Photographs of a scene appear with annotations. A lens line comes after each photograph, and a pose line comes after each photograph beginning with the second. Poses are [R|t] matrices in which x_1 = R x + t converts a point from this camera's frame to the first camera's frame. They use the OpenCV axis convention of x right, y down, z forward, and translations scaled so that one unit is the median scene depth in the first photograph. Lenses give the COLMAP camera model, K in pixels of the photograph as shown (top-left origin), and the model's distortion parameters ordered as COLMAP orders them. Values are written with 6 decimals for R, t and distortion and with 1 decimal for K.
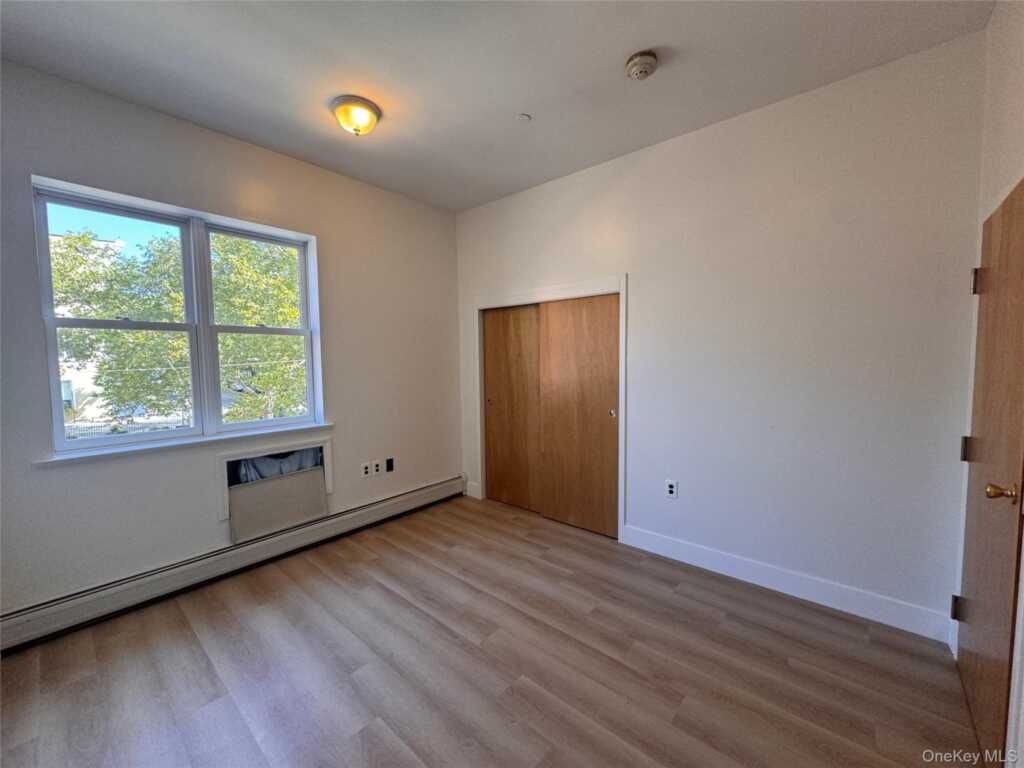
lens RADIAL K [[410.5, 0, 512.0], [0, 410.5, 384.0], [0, 0, 1]] dist [-0.001257, 0.000226]
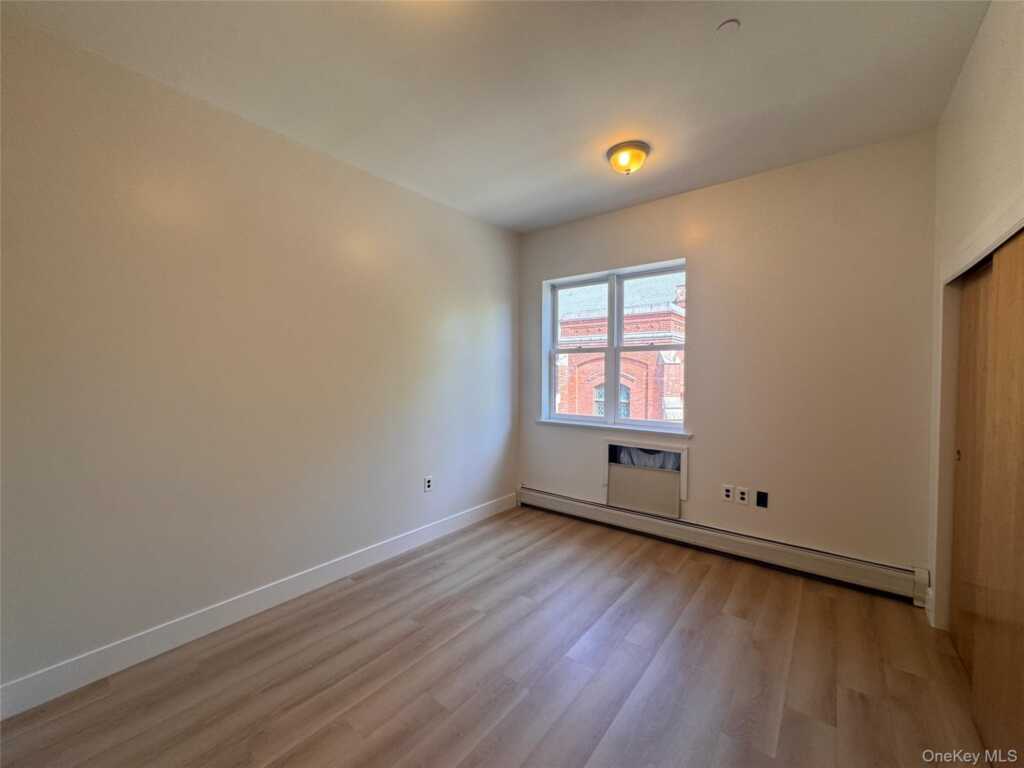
lens RADIAL K [[410.5, 0, 512.0], [0, 410.5, 384.0], [0, 0, 1]] dist [-0.001257, 0.000226]
pose [[0.038251, 0.036605, -0.998597, 0.629848], [-0.066313, 0.997219, 0.034015, -0.037320], [0.997065, 0.064919, 0.040572, 0.556071]]
